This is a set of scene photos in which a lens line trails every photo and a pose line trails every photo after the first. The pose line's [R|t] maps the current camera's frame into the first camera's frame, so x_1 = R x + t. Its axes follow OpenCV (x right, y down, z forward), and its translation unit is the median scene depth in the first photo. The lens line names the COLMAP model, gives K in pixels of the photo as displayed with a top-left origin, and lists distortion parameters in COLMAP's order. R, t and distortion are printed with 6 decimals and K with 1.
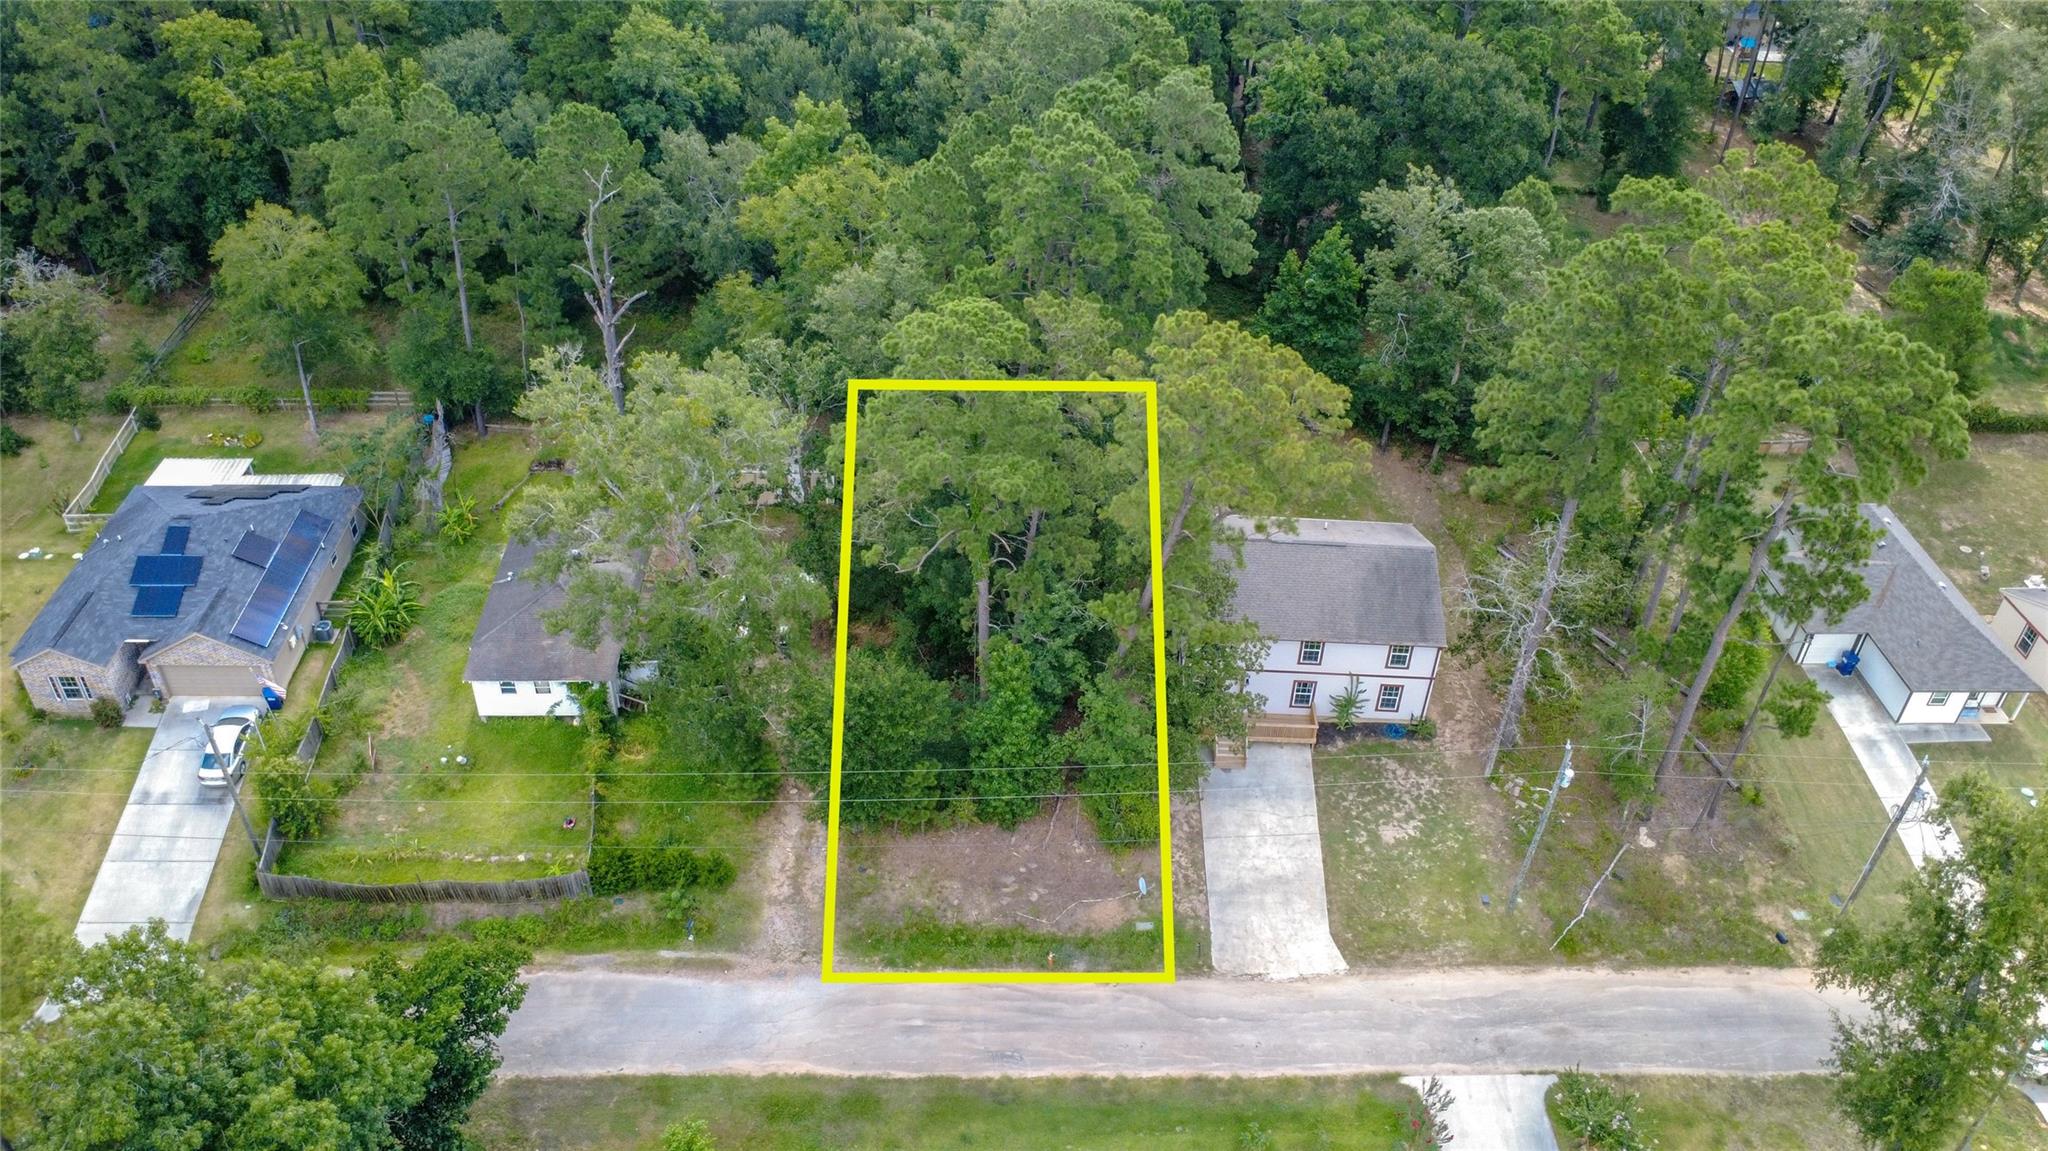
lens RADIAL K [[1573.0, 0, 1023.9], [0, 1573.0, 578.2], [0, 0, 1]] dist [-0.000256, 0.000646]
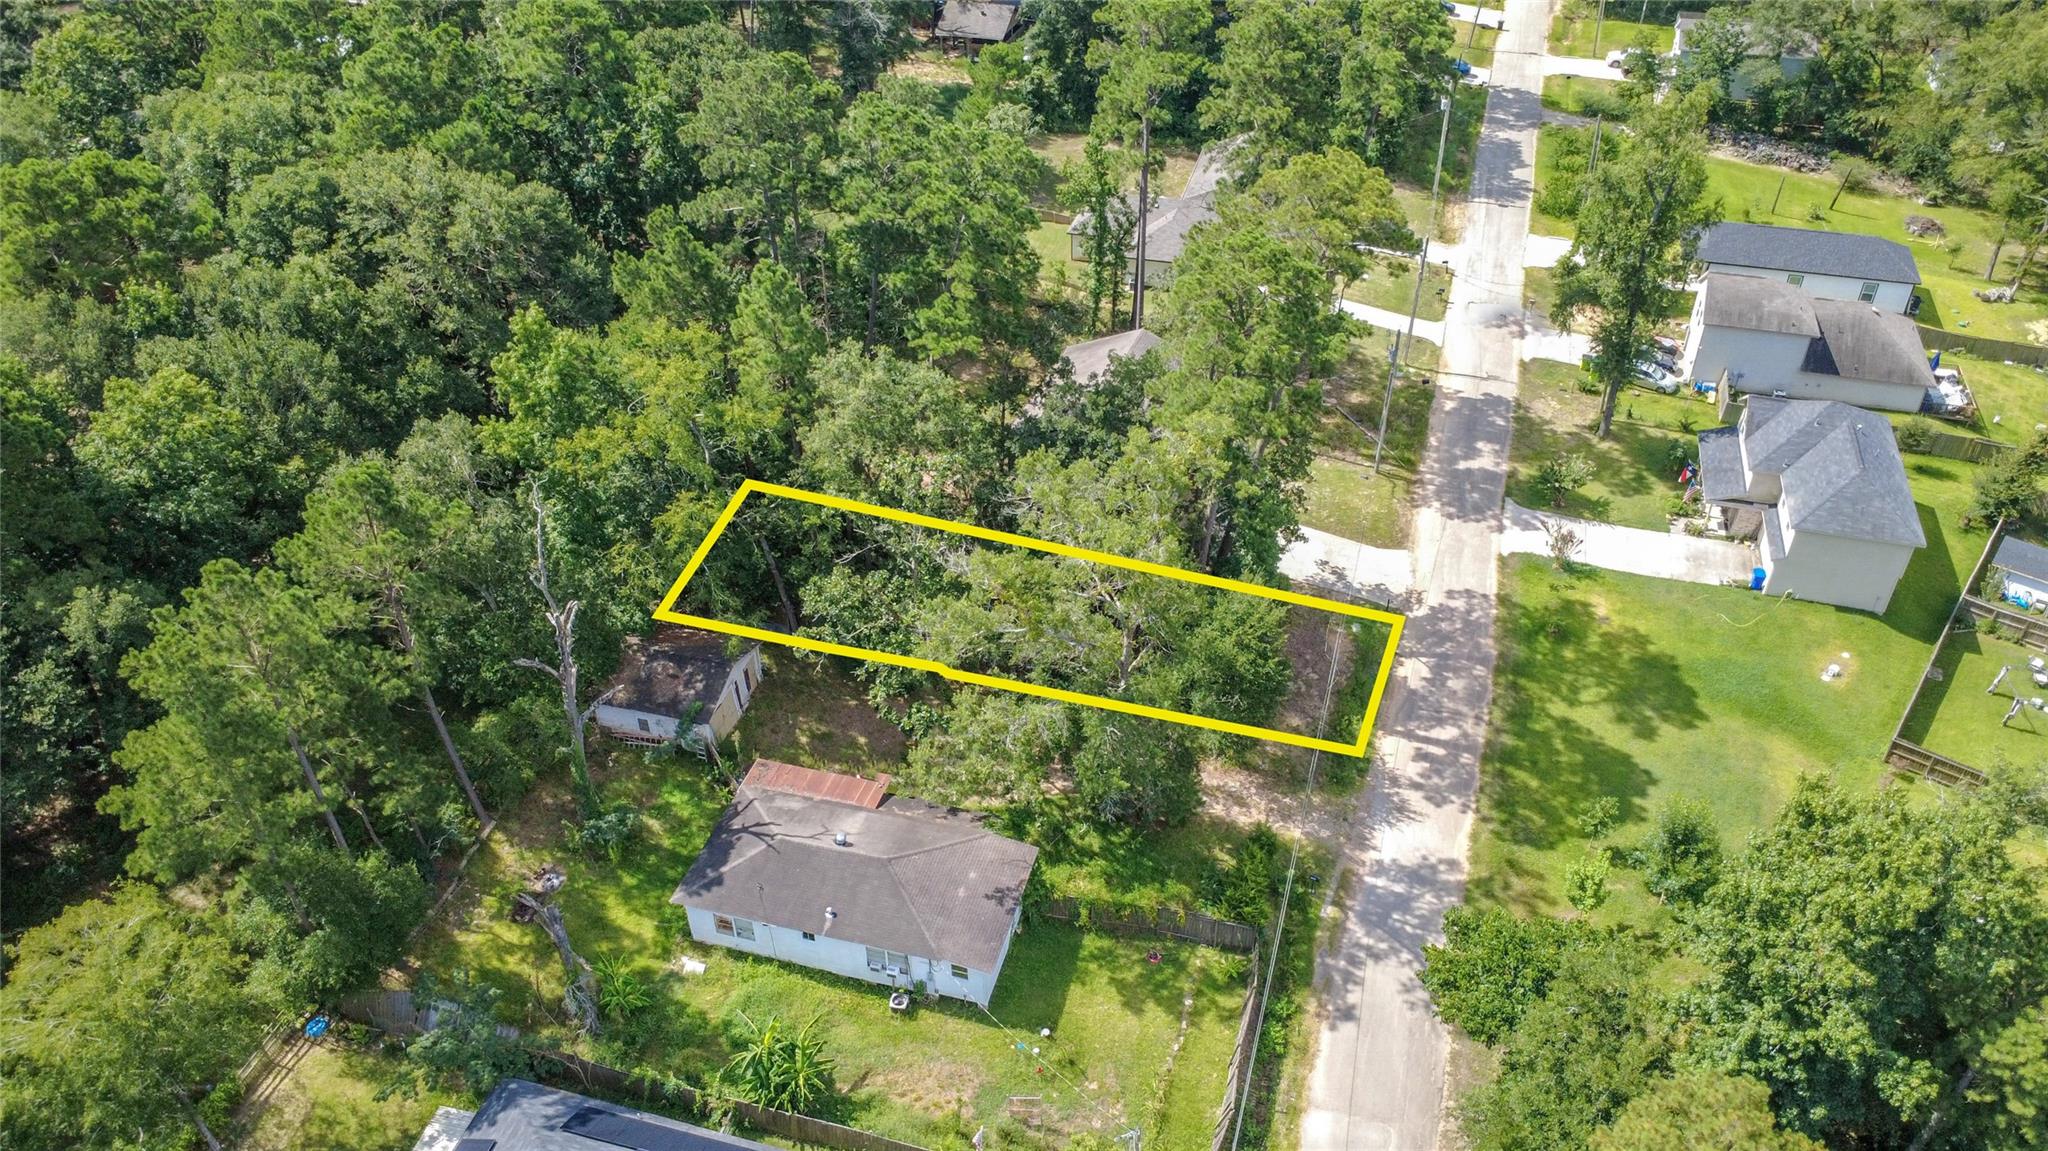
lens RADIAL K [[1490.2, 0, 1025.6], [0, 1490.2, 577.8], [0, 0, 1]] dist [0.001312, -0.000110]
pose [[0.315151, -0.603851, 0.732150, -0.810810], [0.589037, 0.729343, 0.347986, -0.363648], [-0.744120, 0.321595, 0.585544, 0.433145]]
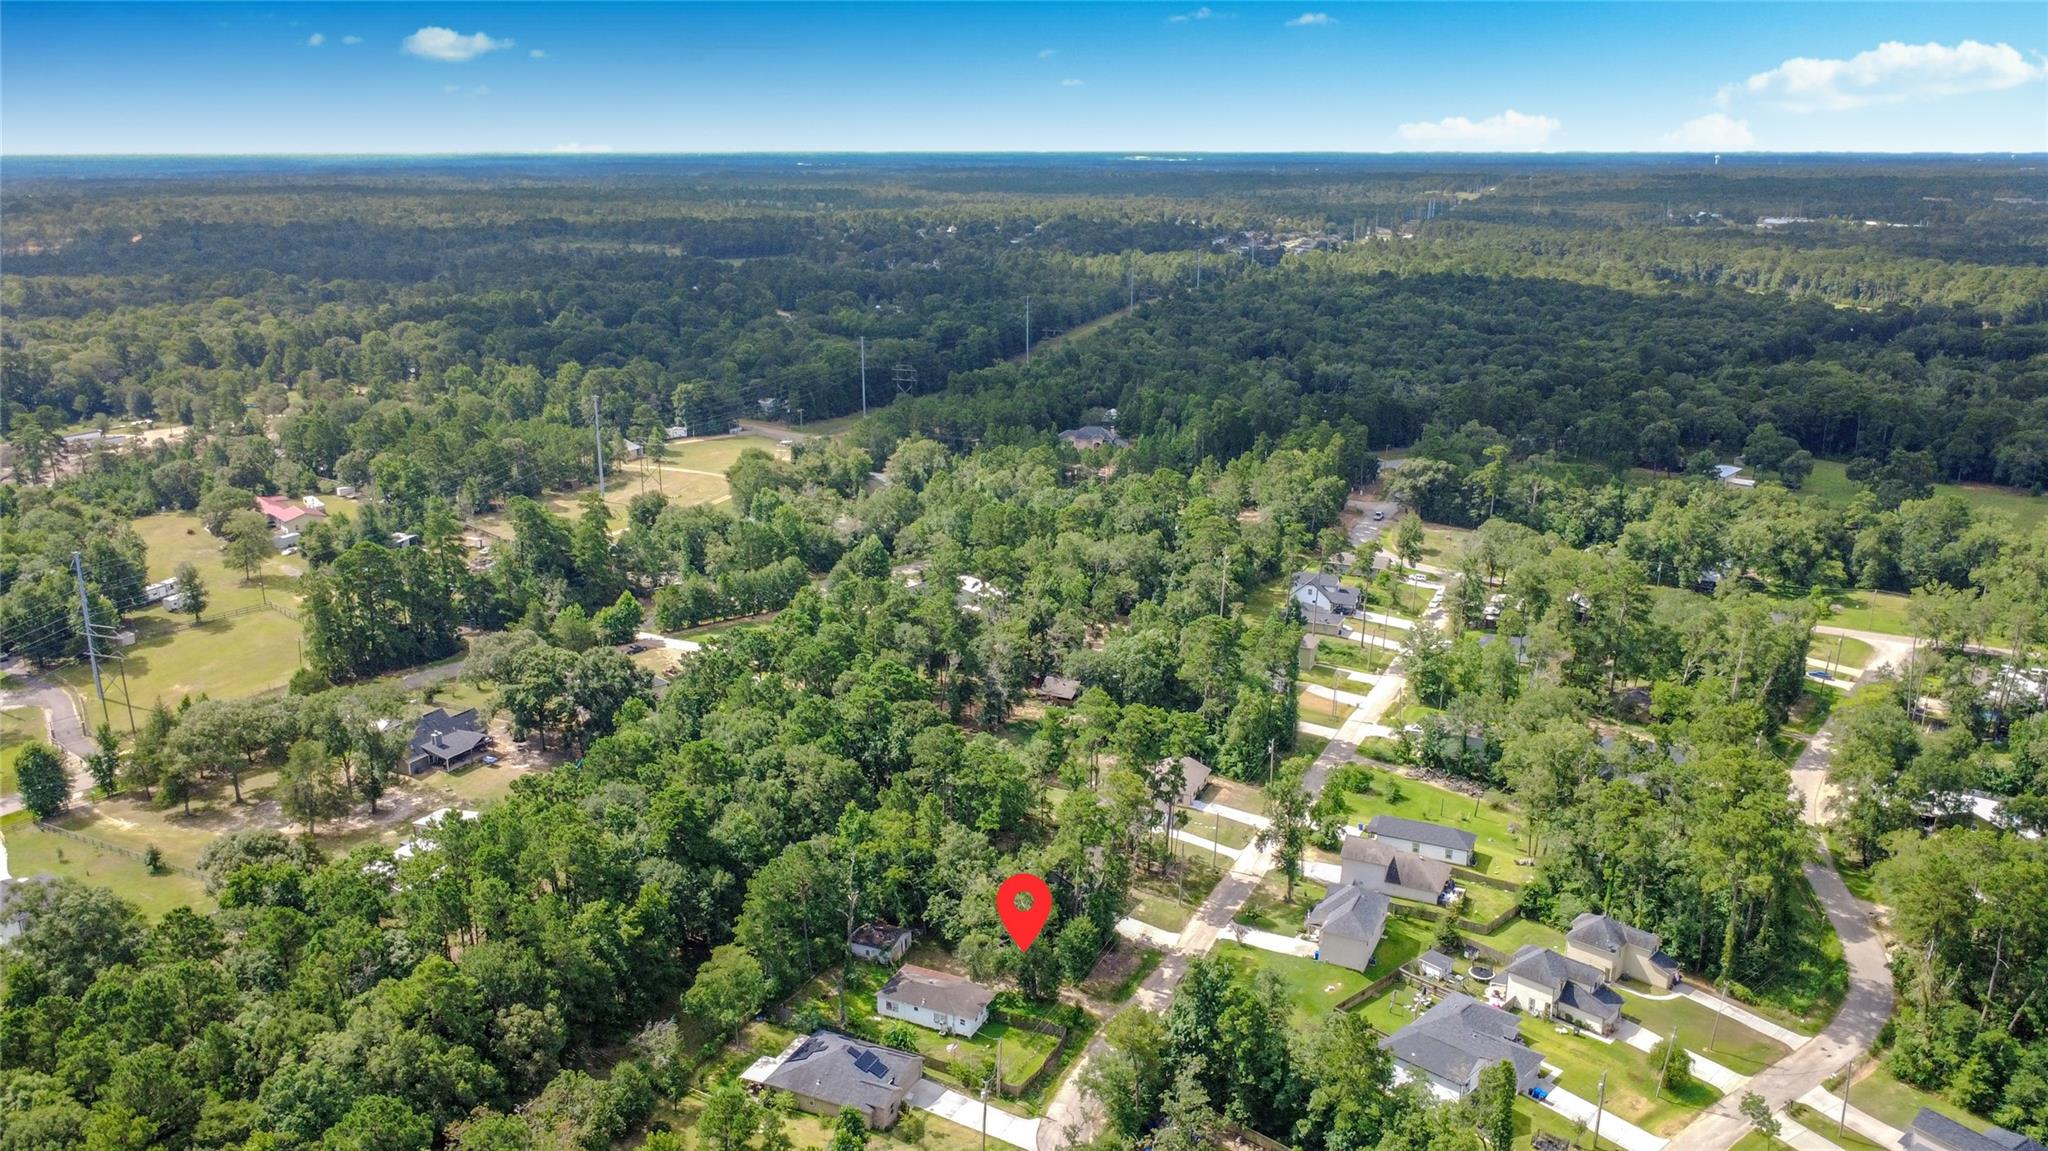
lens RADIAL K [[1563.4, 0, 1022.9], [0, 1563.4, 576.5], [0, 0, 1]] dist [-0.000245, 0.000565]
pose [[0.453059, -0.272555, 0.848794, -2.353348], [0.542648, 0.839722, -0.020007, -0.467717], [-0.707298, 0.469660, 0.528345, -0.820982]]
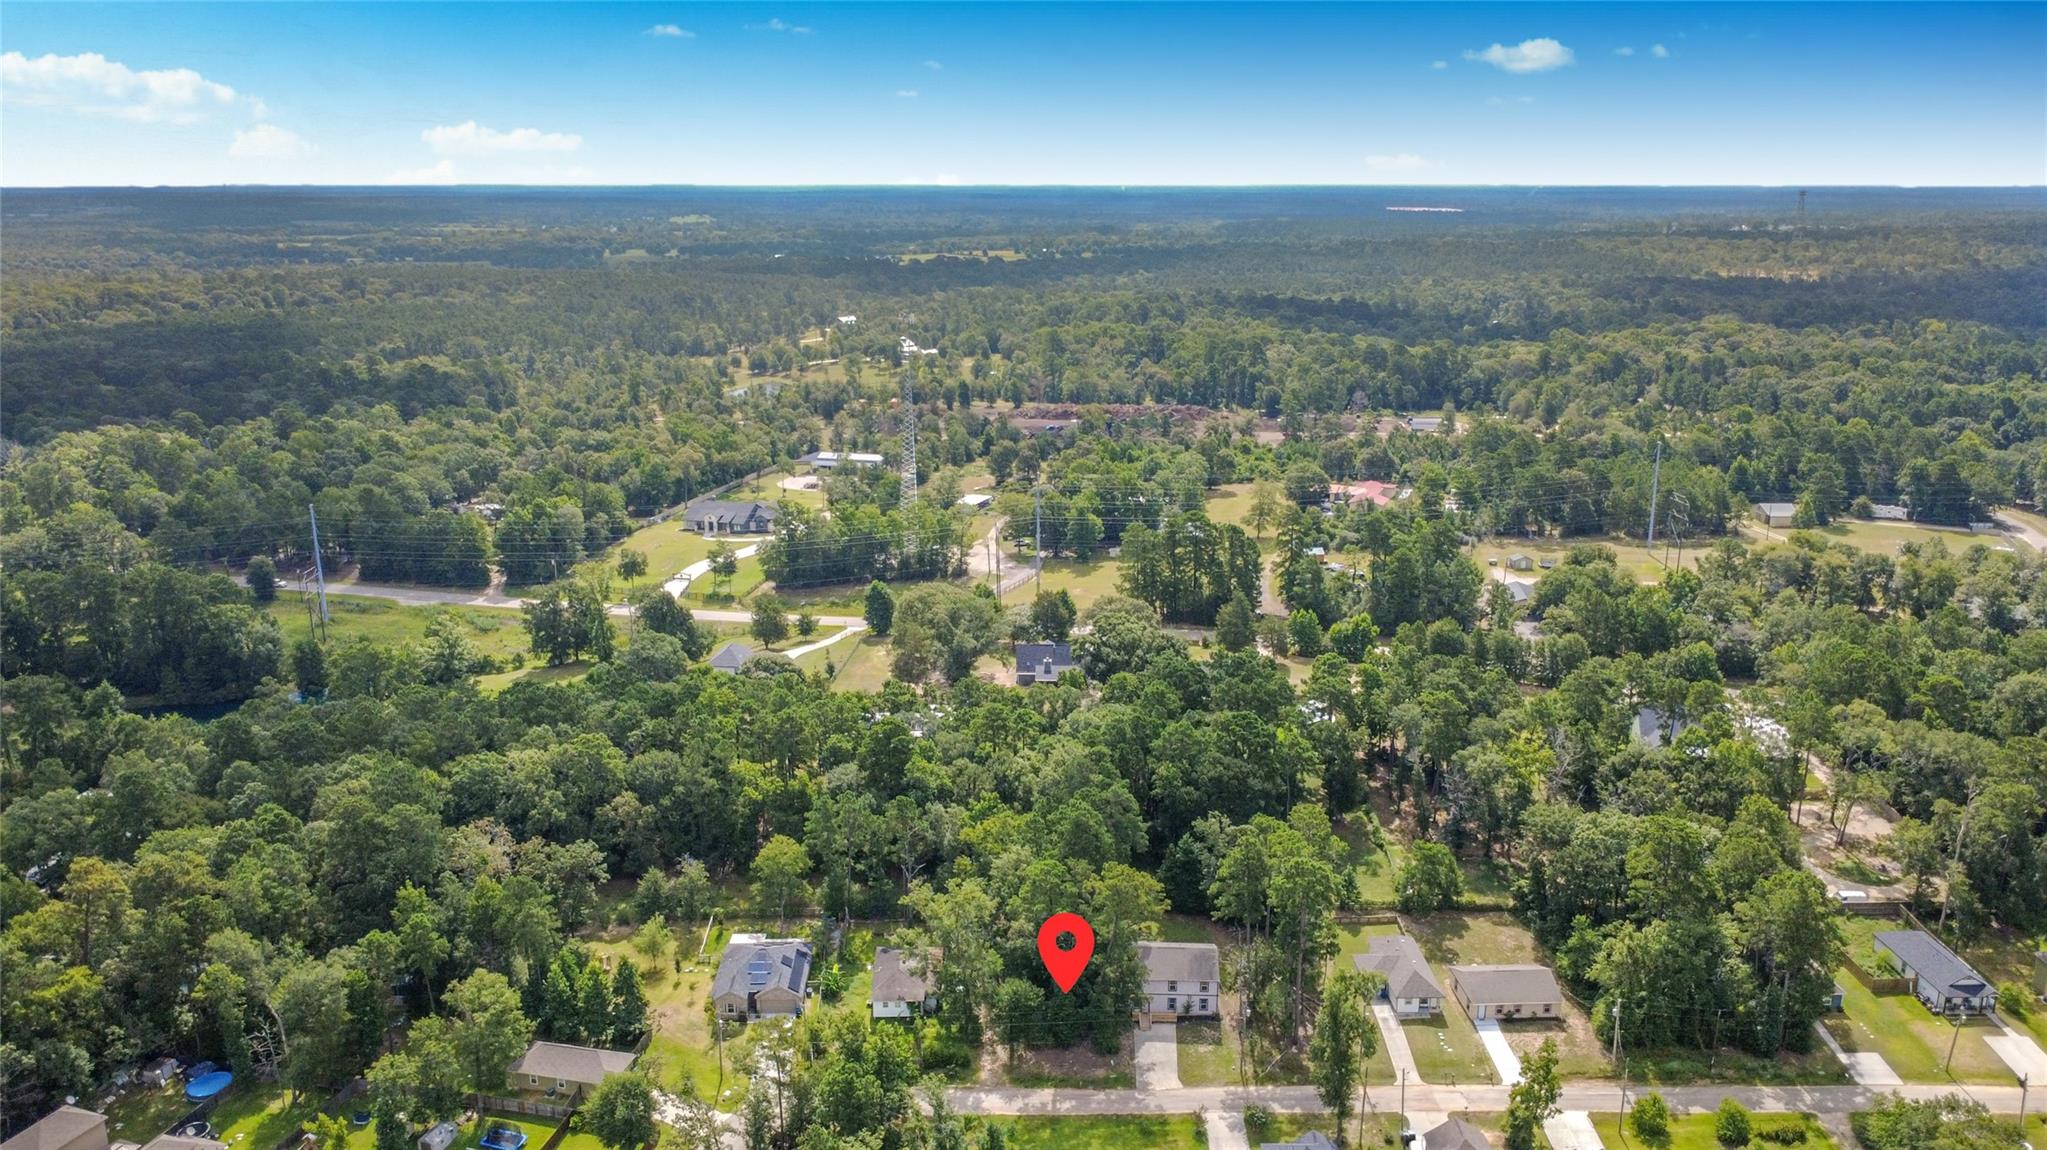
lens RADIAL K [[1524.7, 0, 1023.8], [0, 1524.7, 580.3], [0, 0, 1]] dist [0.000174, 0.004286]
pose [[0.999175, -0.029158, -0.028279, 0.016903], [0.016682, 0.929349, -0.368824, 0.373018], [0.037035, 0.368048, 0.929069, -1.794511]]
